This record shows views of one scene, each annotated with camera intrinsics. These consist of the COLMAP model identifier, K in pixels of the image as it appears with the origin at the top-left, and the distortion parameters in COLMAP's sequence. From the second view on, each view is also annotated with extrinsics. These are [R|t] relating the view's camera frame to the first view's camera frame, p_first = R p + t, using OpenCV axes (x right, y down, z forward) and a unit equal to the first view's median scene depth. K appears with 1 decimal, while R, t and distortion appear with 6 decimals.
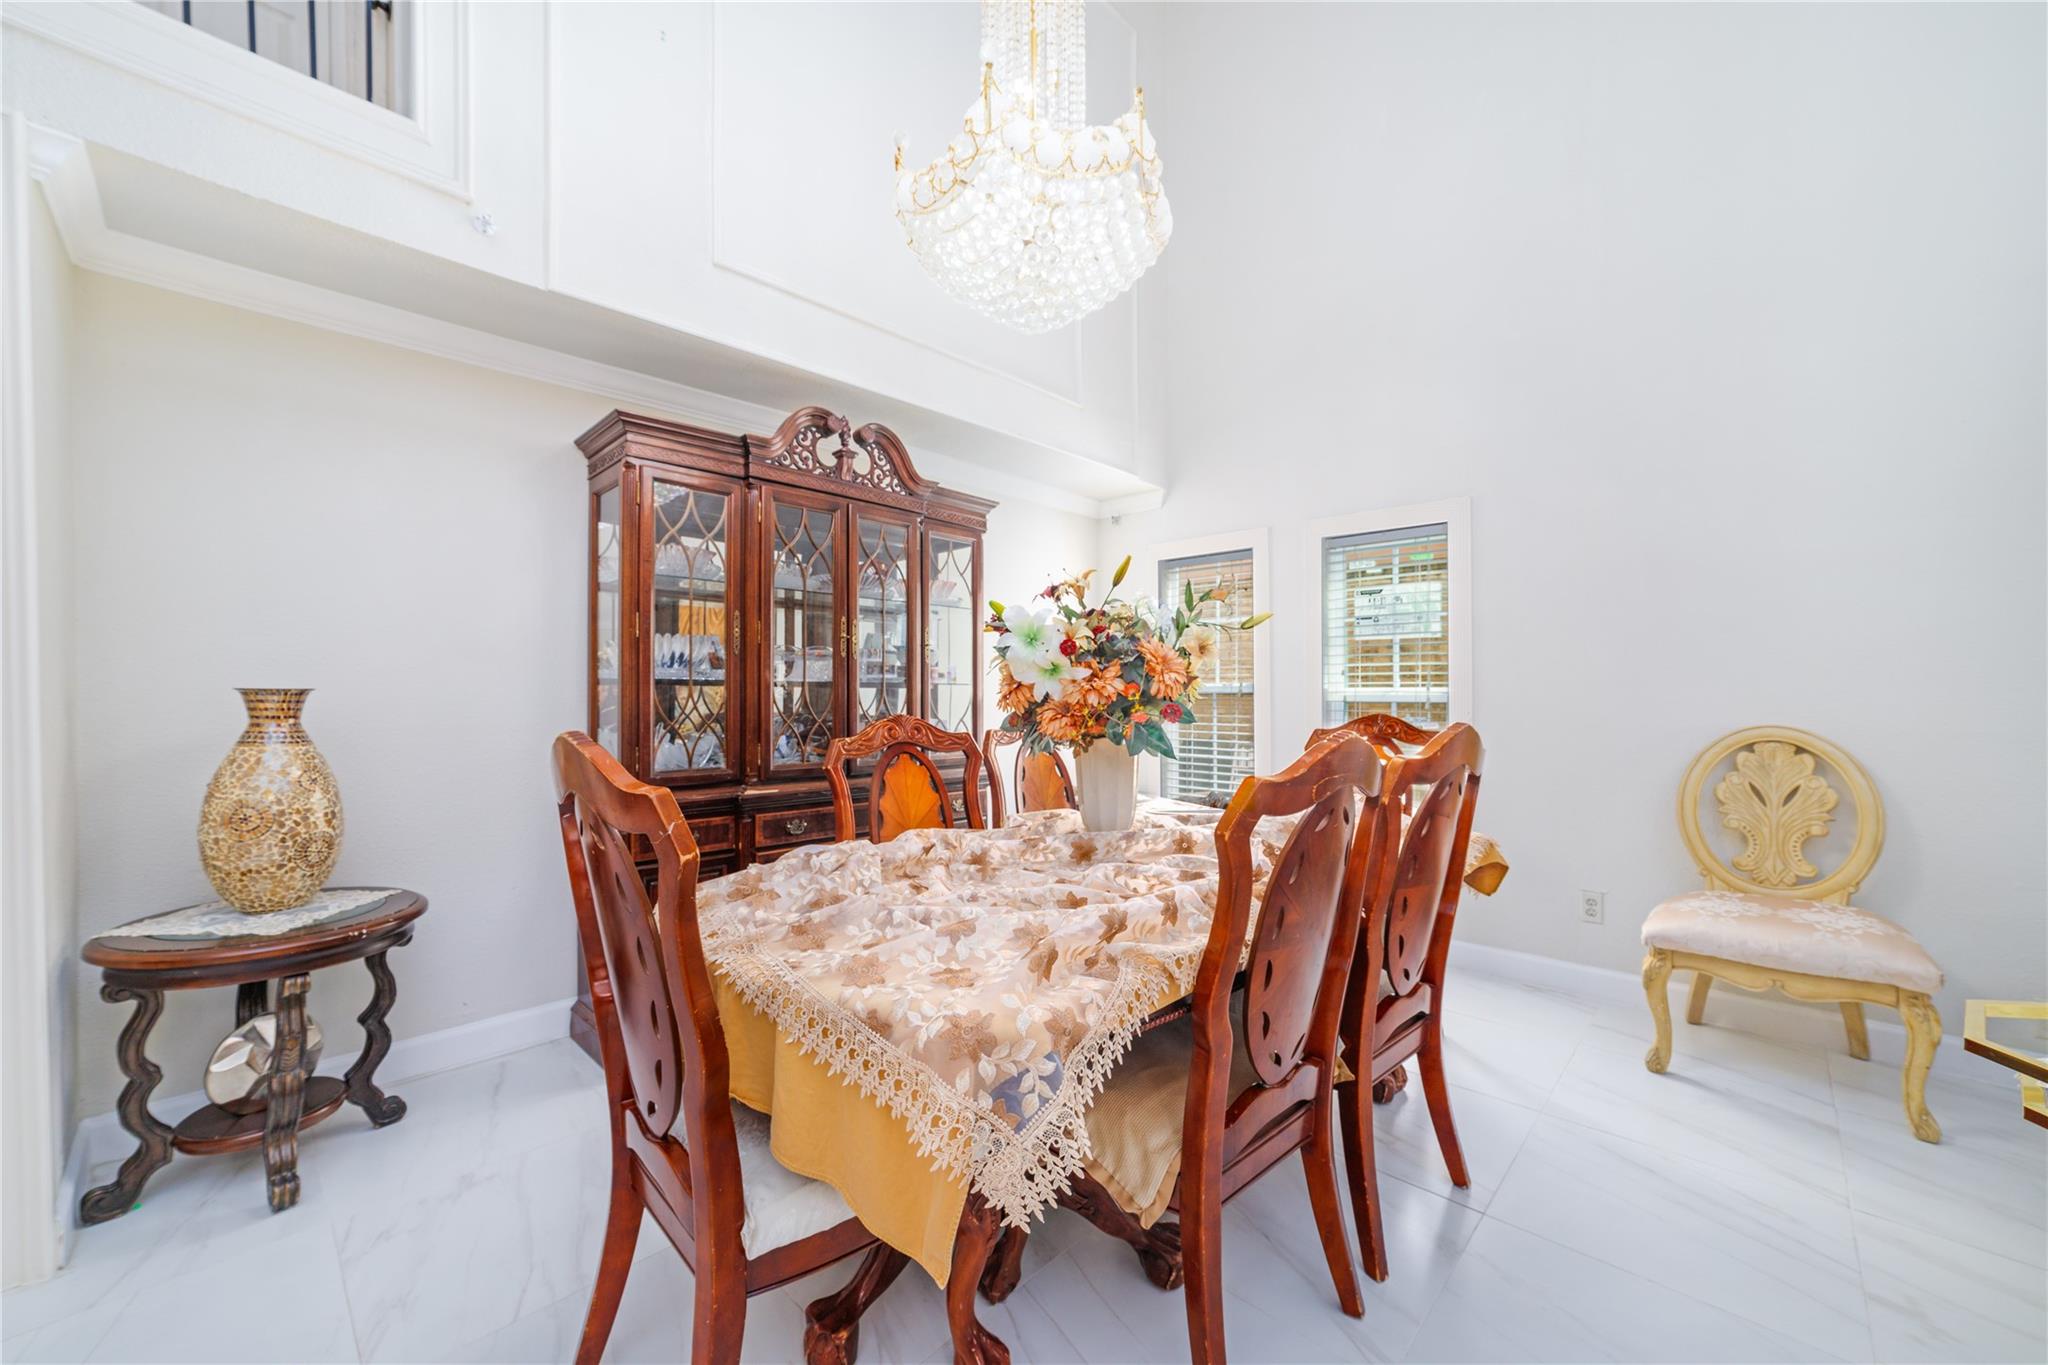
lens RADIAL K [[760.9, 0, 1003.1], [0, 760.9, 705.5], [0, 0, 1]] dist [-0.000106, 0.000007]
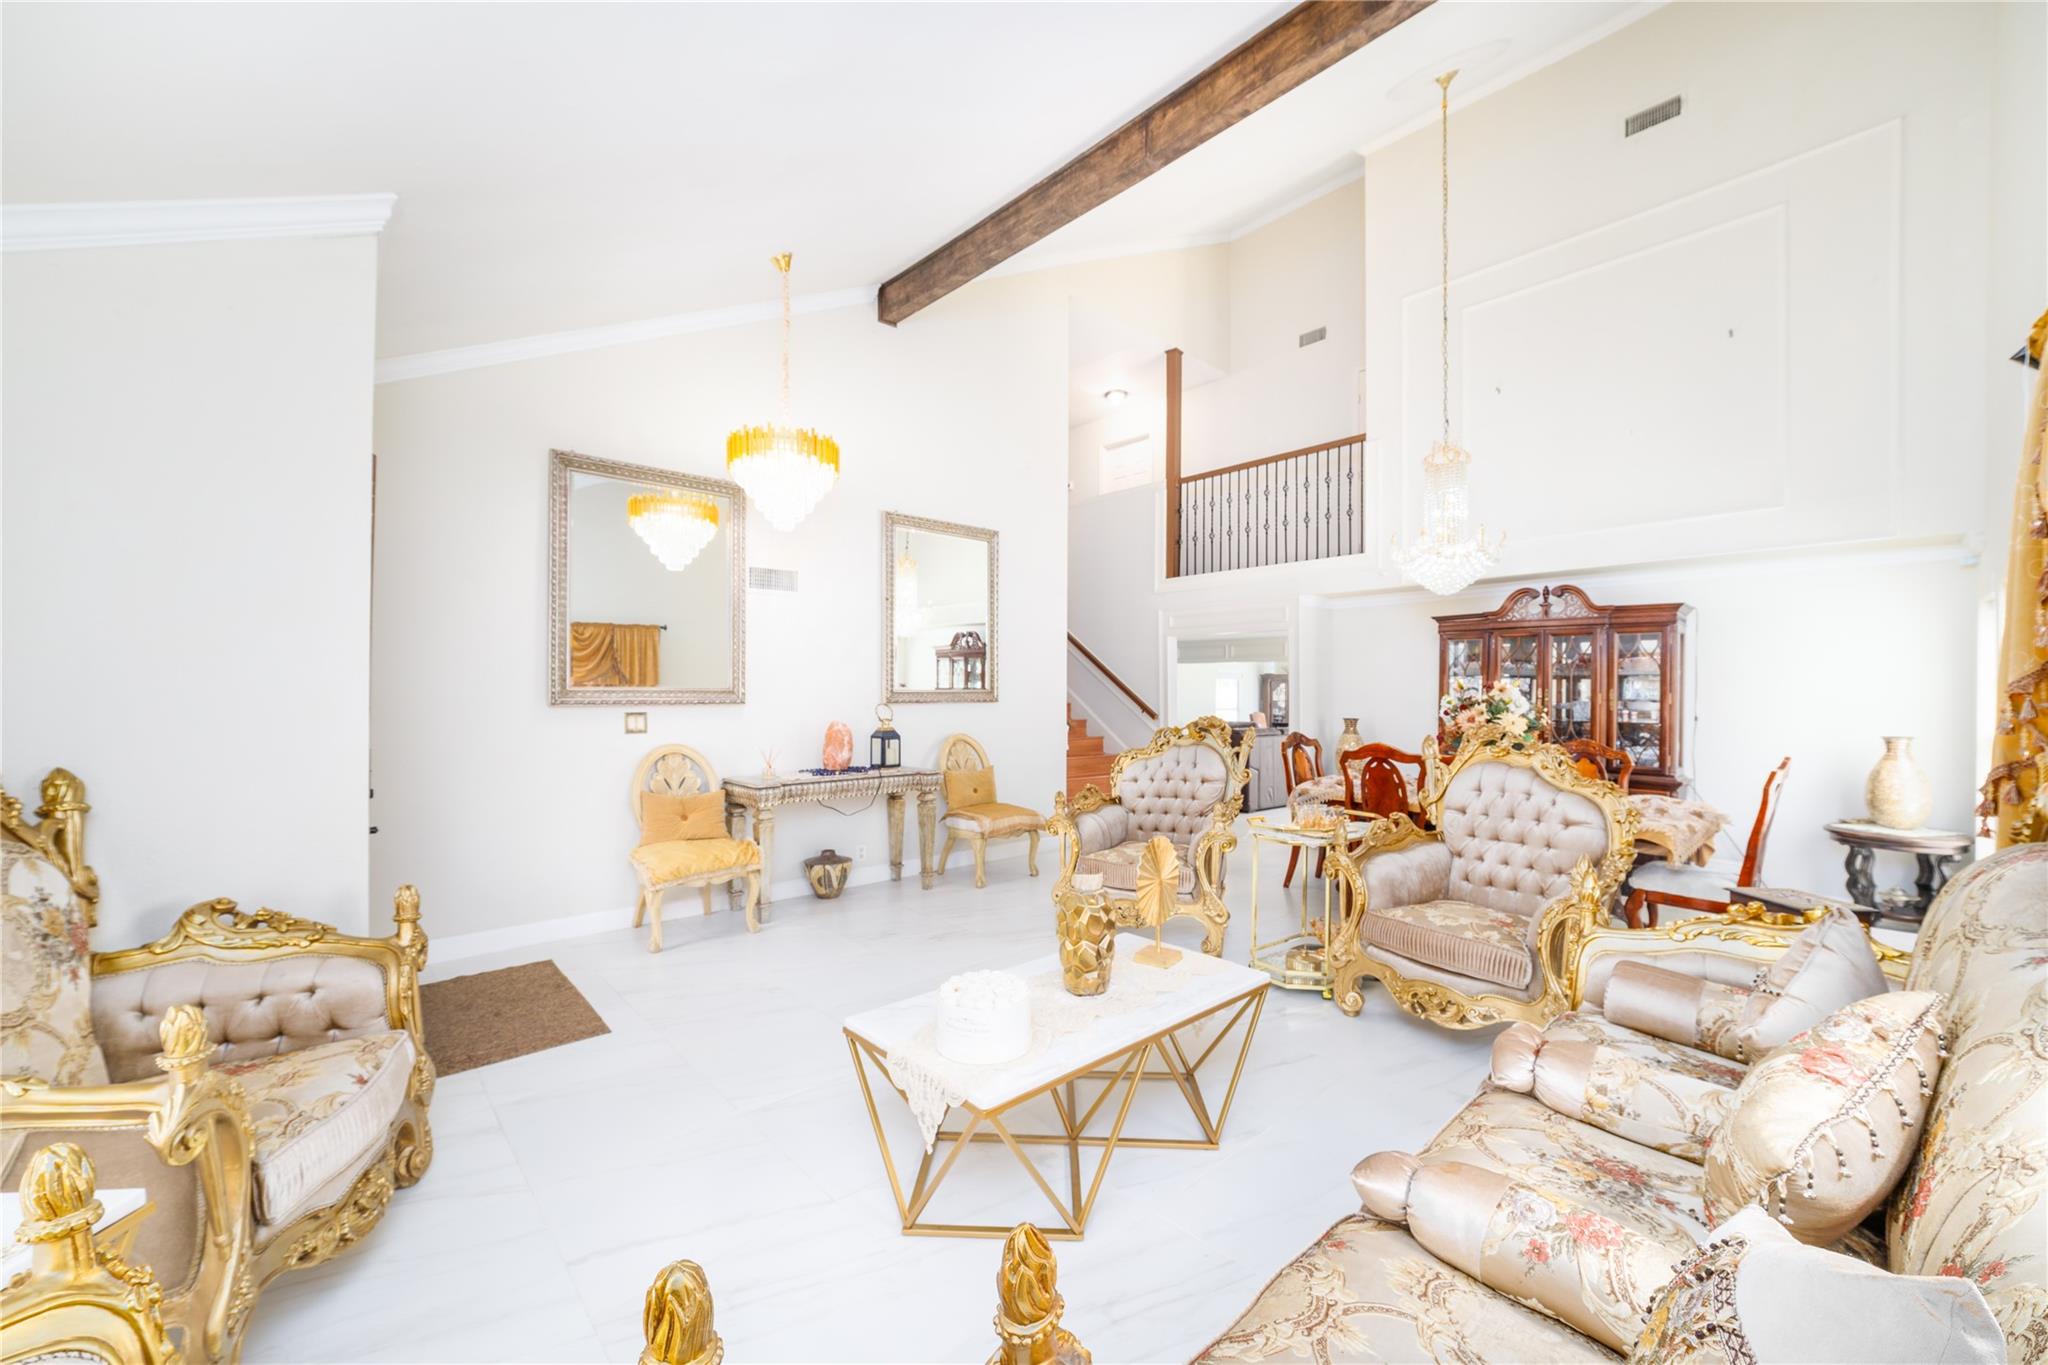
lens RADIAL K [[760.9, 0, 1003.1], [0, 760.9, 705.5], [0, 0, 1]] dist [-0.000106, 0.000007]
pose [[-0.069519, -0.002124, -0.997578, 1.807093], [-0.032612, 0.999468, 0.000145, -0.020744], [0.997047, 0.032543, -0.069551, -0.243889]]
